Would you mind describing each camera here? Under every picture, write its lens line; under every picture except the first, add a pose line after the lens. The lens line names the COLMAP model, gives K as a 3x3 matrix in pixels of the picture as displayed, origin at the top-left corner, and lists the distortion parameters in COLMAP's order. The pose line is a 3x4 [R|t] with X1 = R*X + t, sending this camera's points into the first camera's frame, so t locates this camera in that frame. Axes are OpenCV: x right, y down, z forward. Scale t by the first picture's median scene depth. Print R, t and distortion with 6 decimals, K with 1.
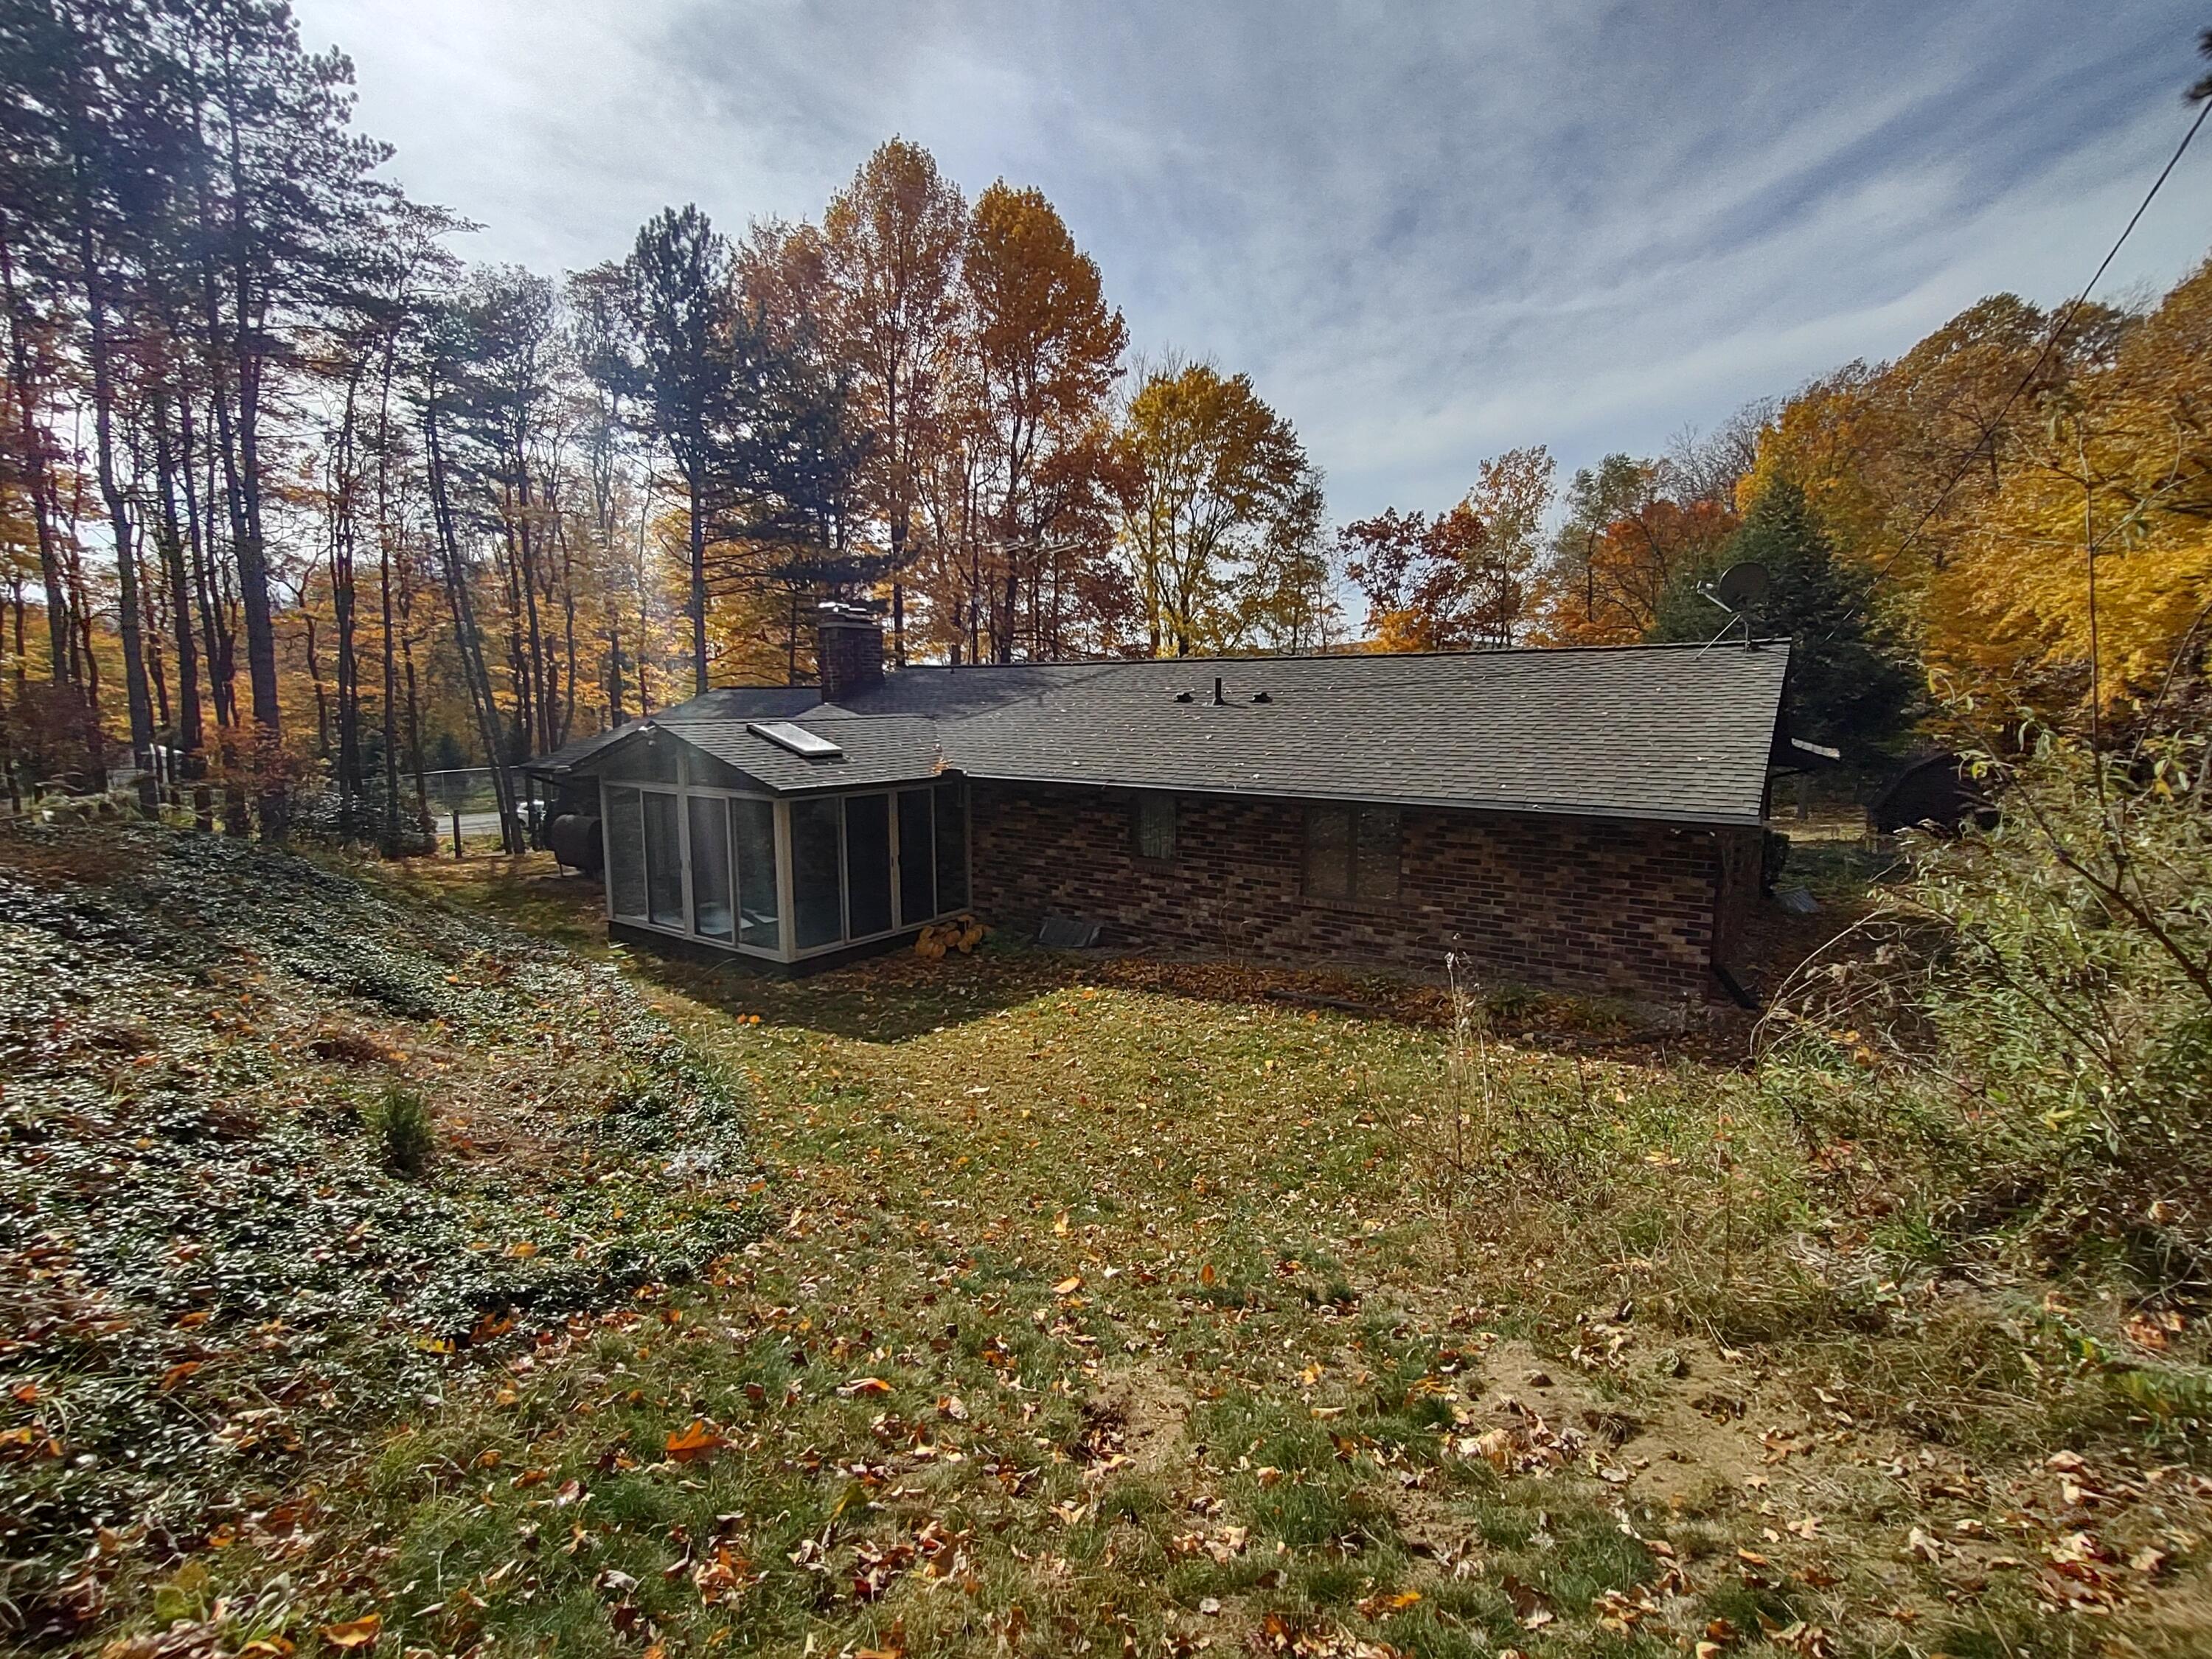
lens RADIAL K [[1014.9, 0, 1108.8], [0, 1014.9, 827.8], [0, 0, 1]] dist [0.000396, 0.000101]
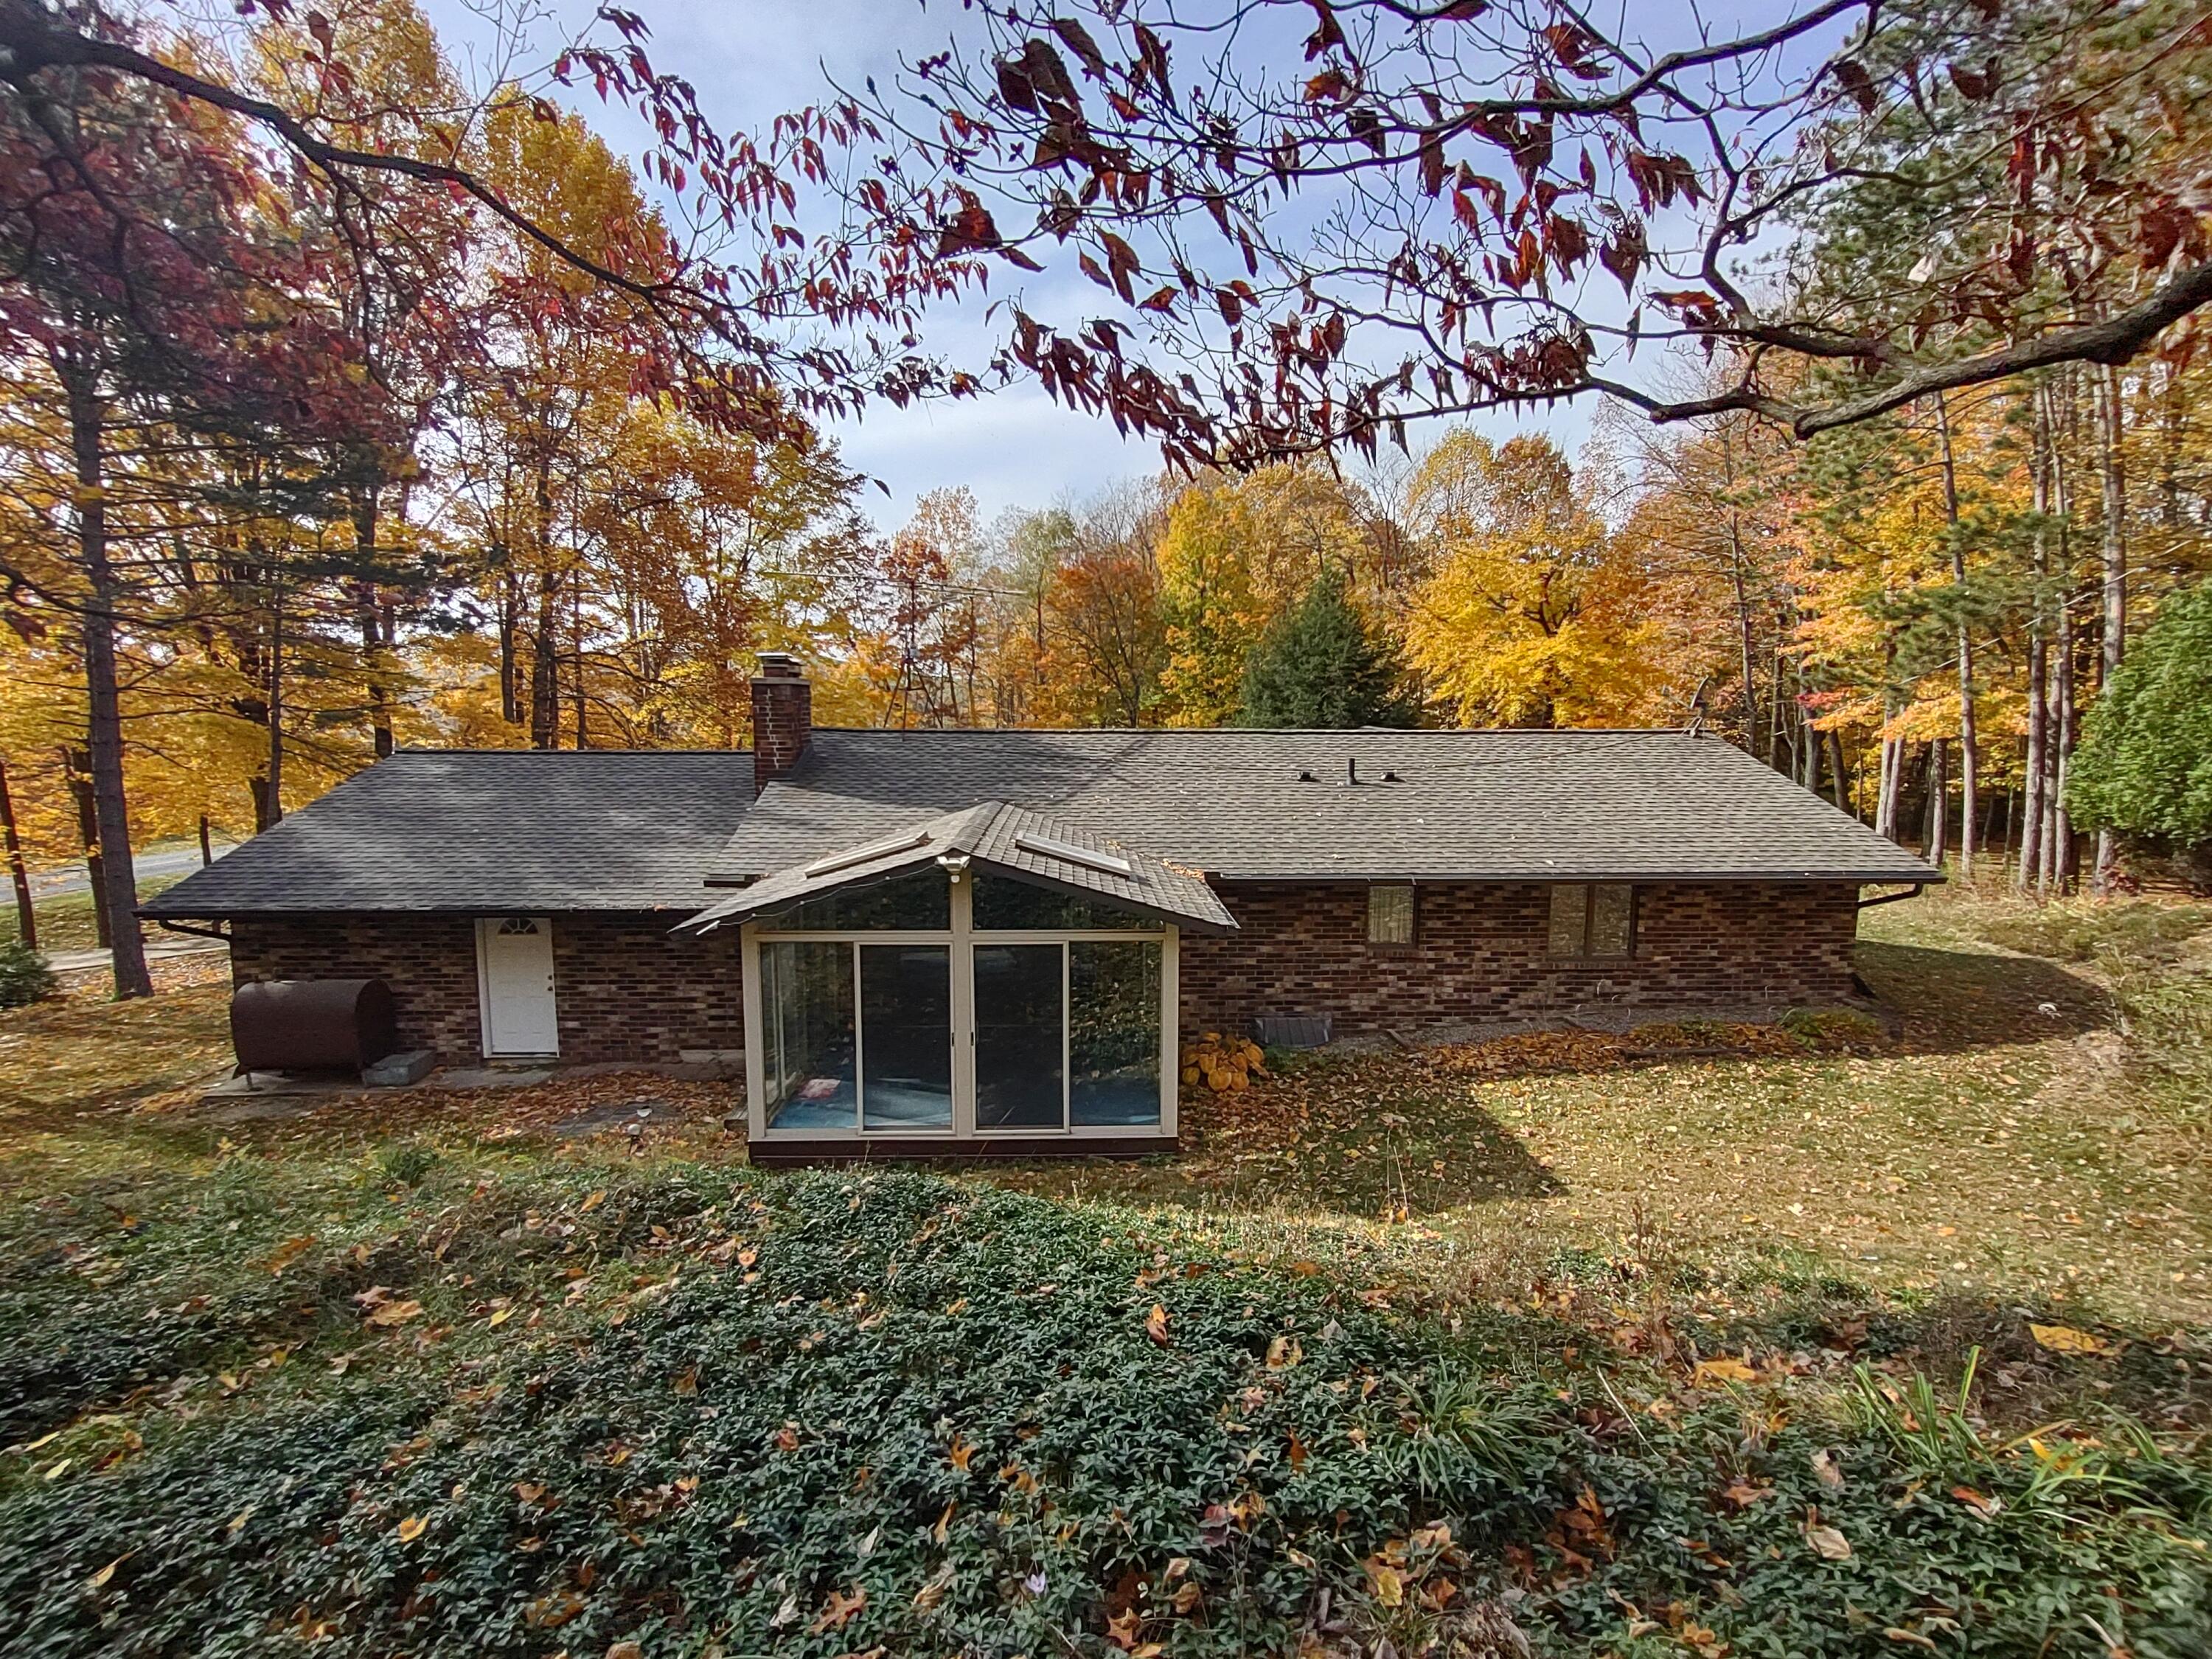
lens RADIAL K [[1014.9, 0, 1108.8], [0, 1014.9, 827.0], [0, 0, 1]] dist [0.000396, 0.000101]
pose [[0.792382, -0.068631, 0.606153, -0.784210], [0.074153, 0.997119, 0.015963, -0.122474], [-0.605502, 0.032299, 0.795188, 0.354587]]
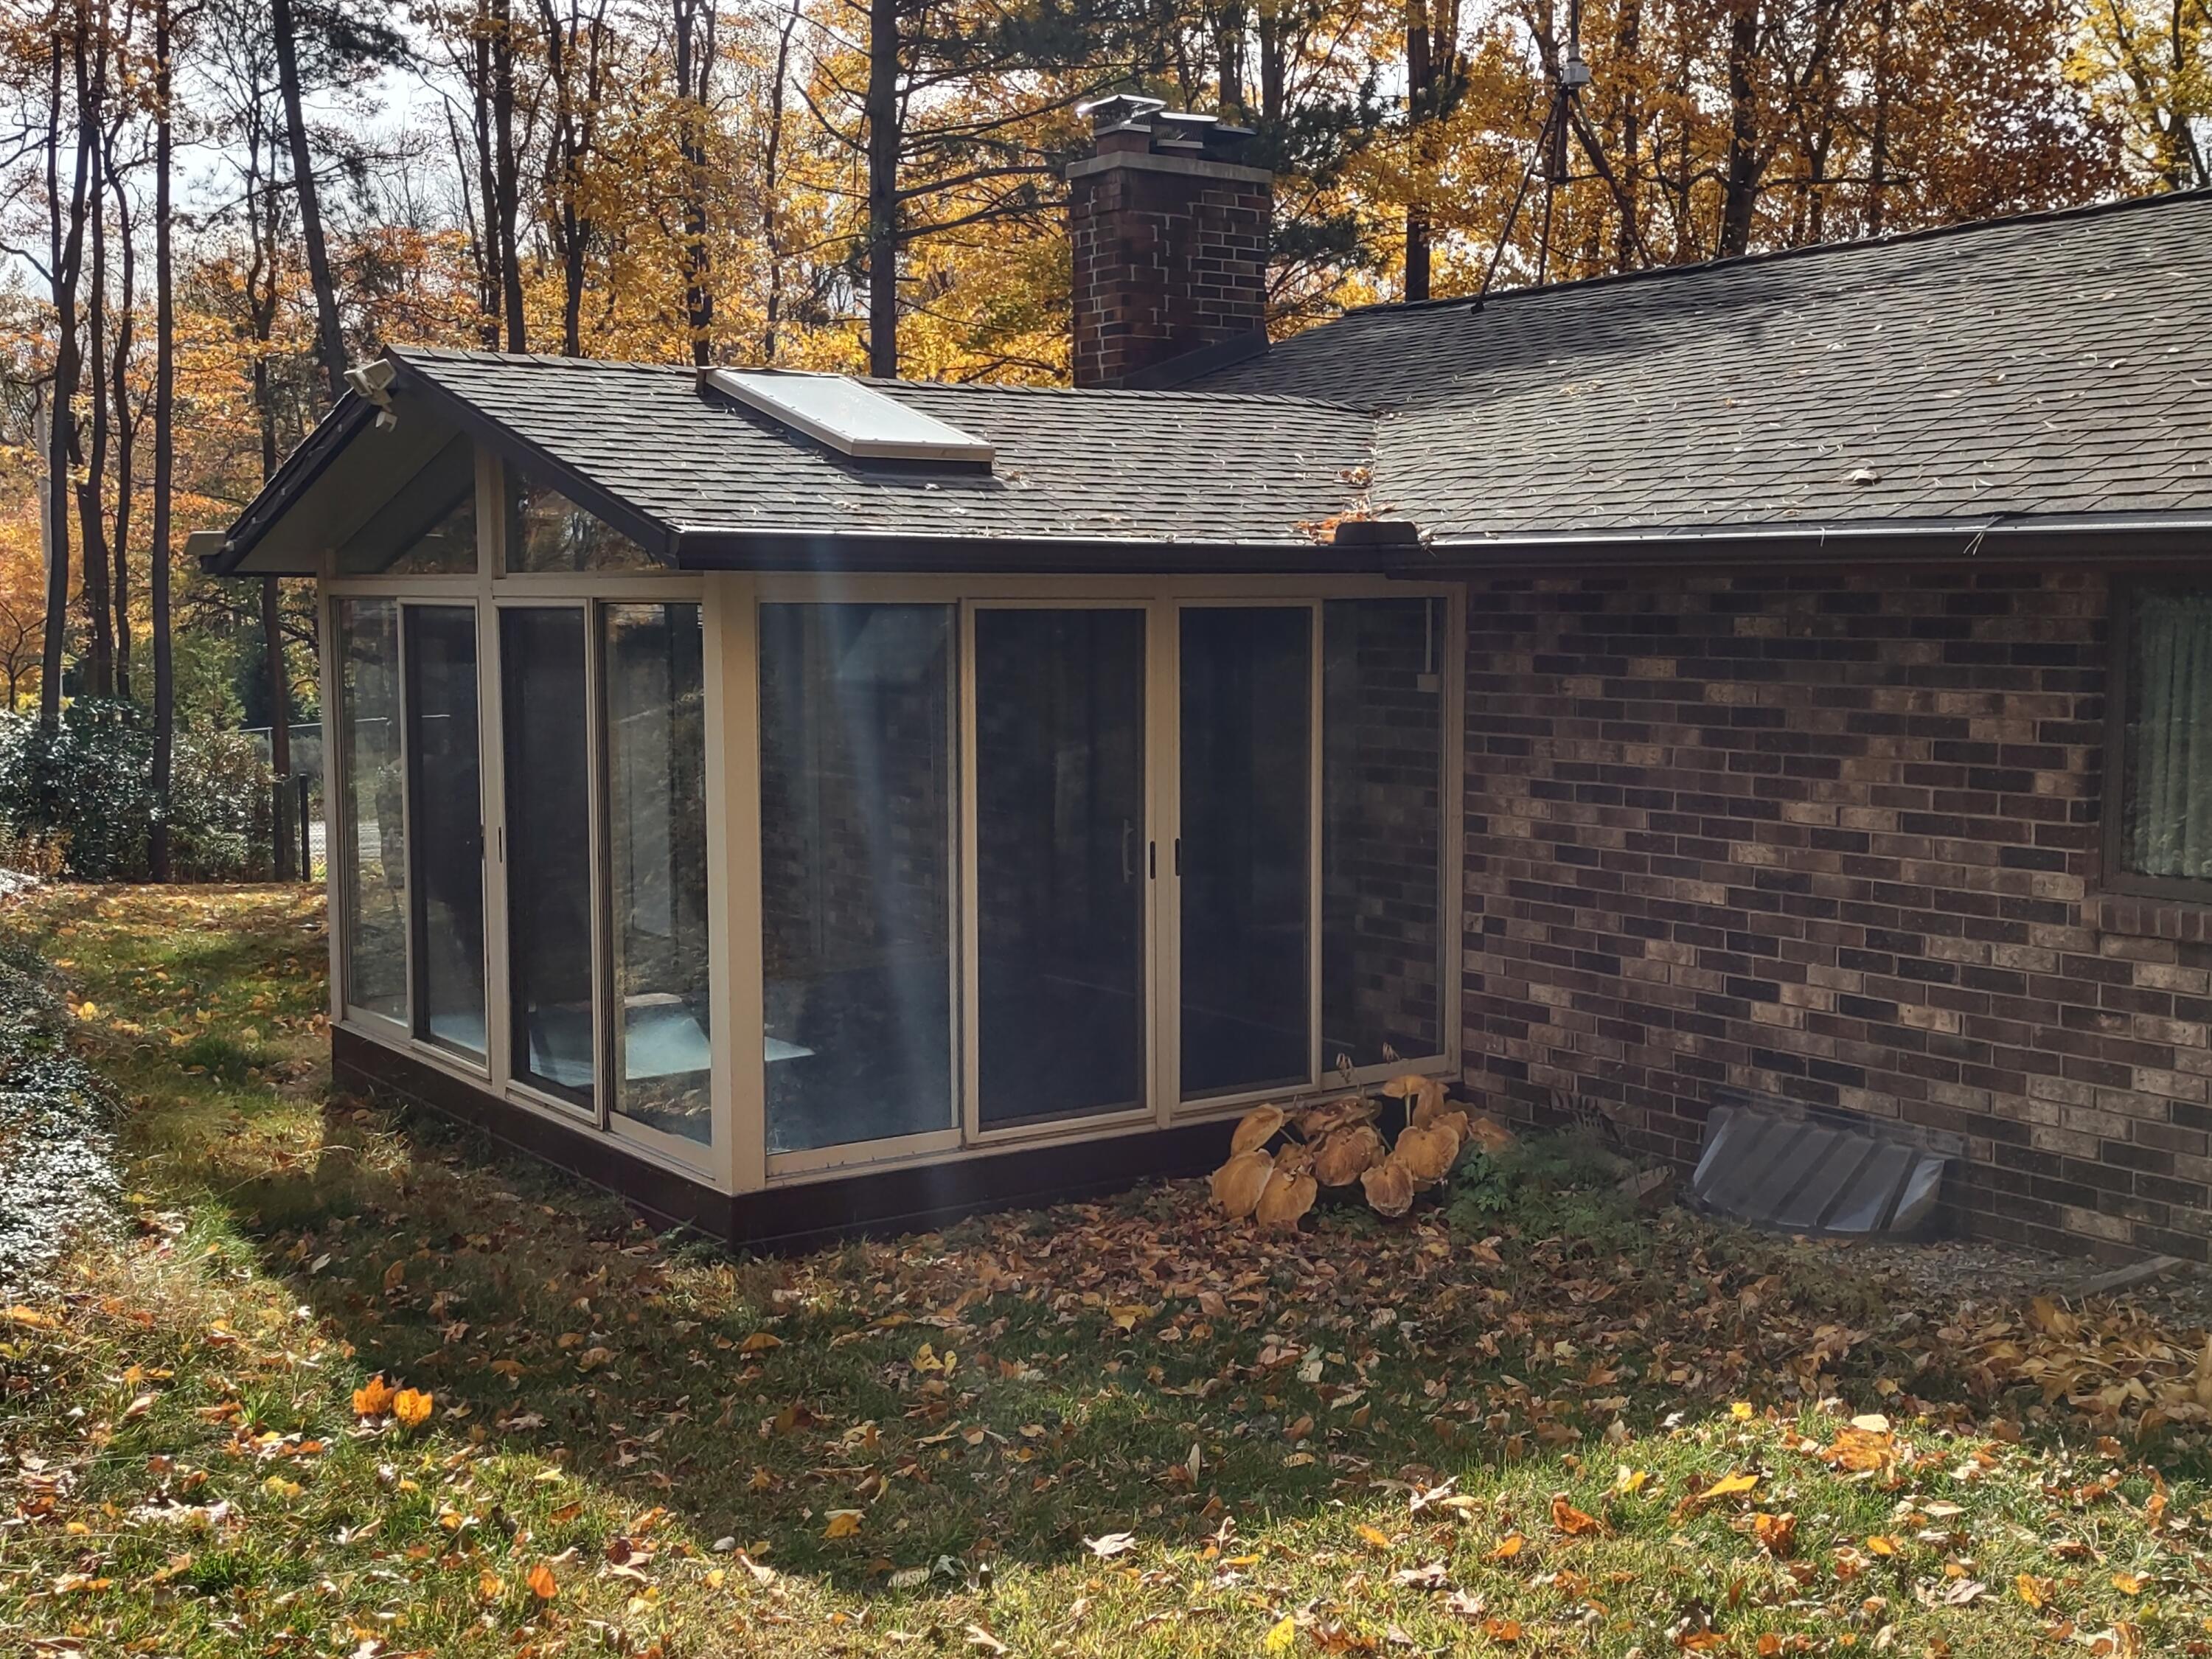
lens RADIAL K [[2547.0, 0, 1113.8], [0, 2547.0, 824.1], [0, 0, 1]] dist [0.055852, 0.000000]
pose [[0.942800, 0.033302, -0.331690, 0.005309], [-0.046206, 0.998448, -0.031090, 0.046894], [0.330140, 0.044637, 0.942876, 0.357745]]
